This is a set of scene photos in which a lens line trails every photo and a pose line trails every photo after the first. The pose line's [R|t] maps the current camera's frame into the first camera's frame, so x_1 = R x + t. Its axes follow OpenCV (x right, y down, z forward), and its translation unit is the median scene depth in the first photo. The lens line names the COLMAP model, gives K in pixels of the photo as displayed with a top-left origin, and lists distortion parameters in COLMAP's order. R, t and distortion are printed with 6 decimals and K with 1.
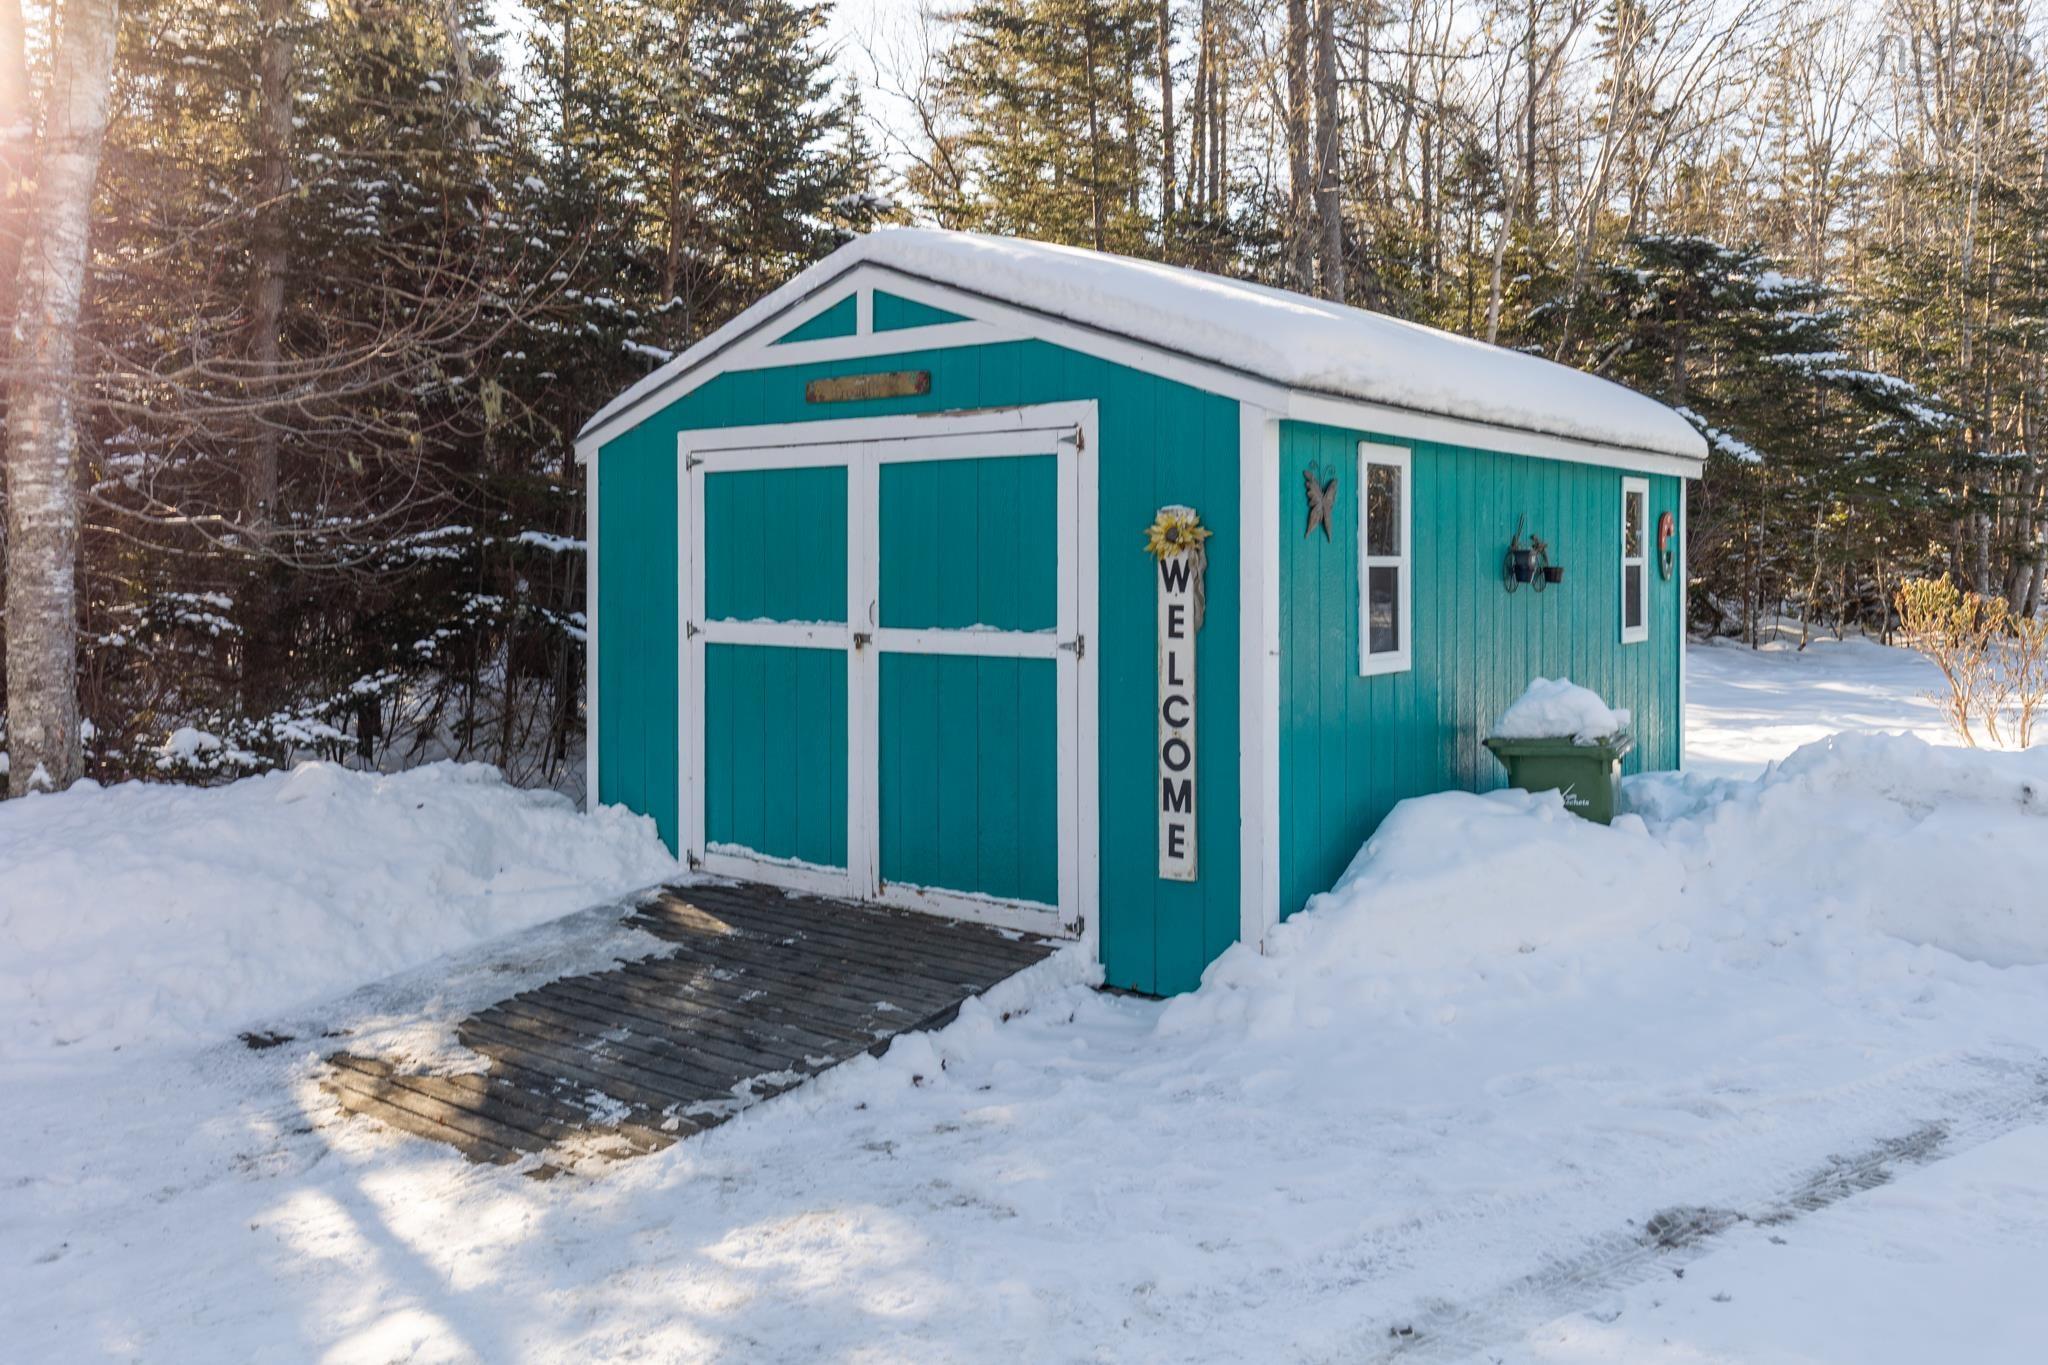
lens RADIAL K [[1562.8, 0, 1023.4], [0, 1562.8, 544.2], [0, 0, 1]] dist [-0.001219, -0.001422]
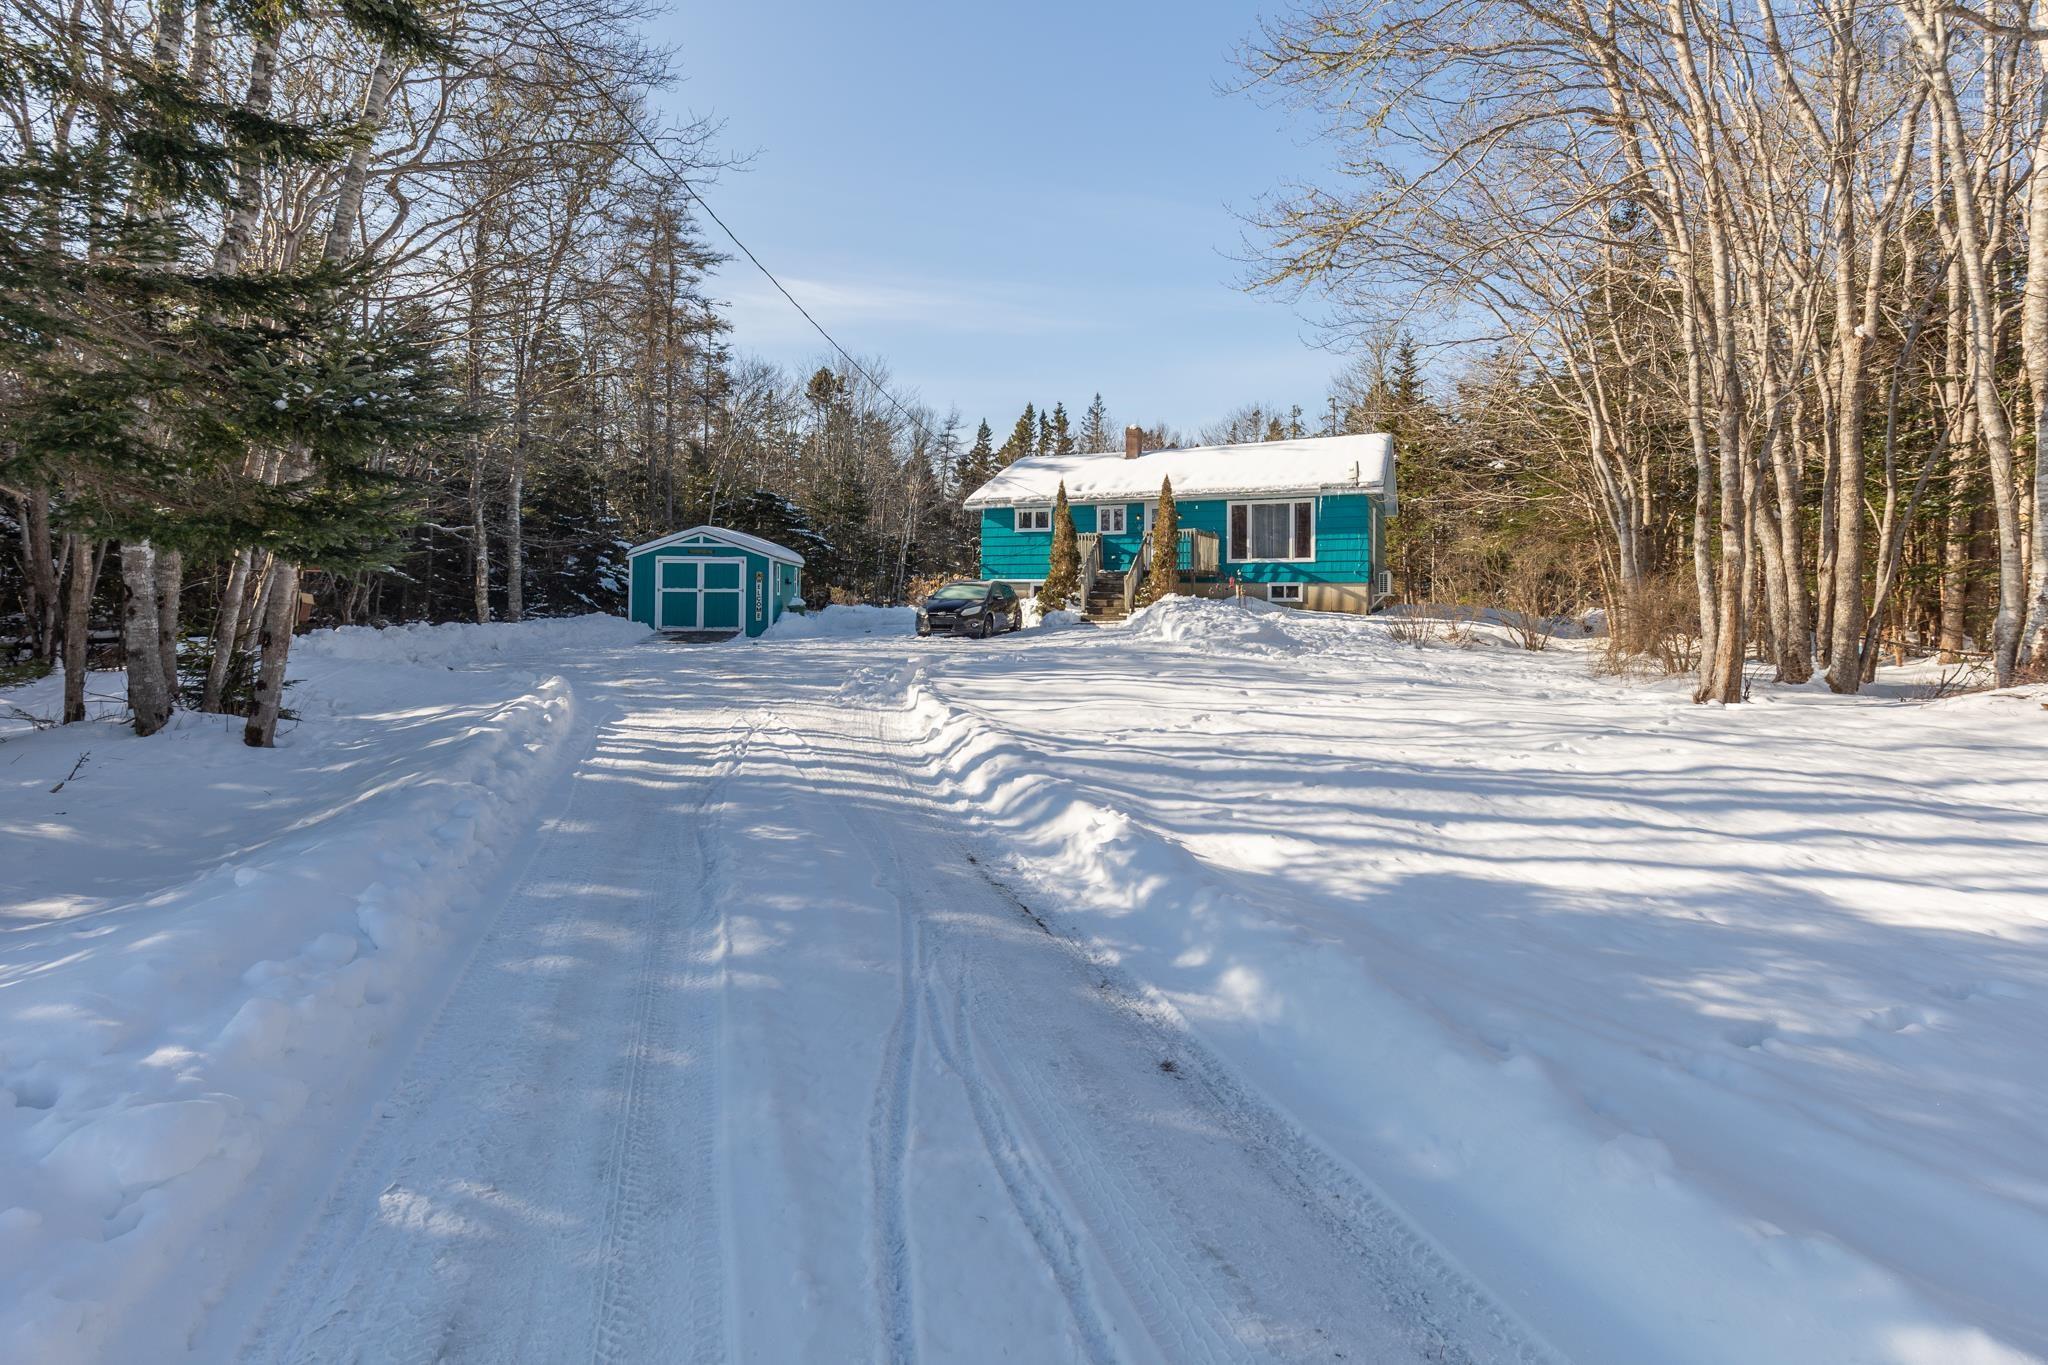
lens RADIAL K [[952.5, 0, 1012.2], [0, 952.5, 628.4], [0, 0, 1]] dist [-0.002111, -0.000975]
pose [[0.737076, -0.015320, 0.675636, -1.673455], [-0.012975, 0.999238, 0.036811, 0.051367], [-0.675685, -0.035899, 0.736316, -2.557746]]
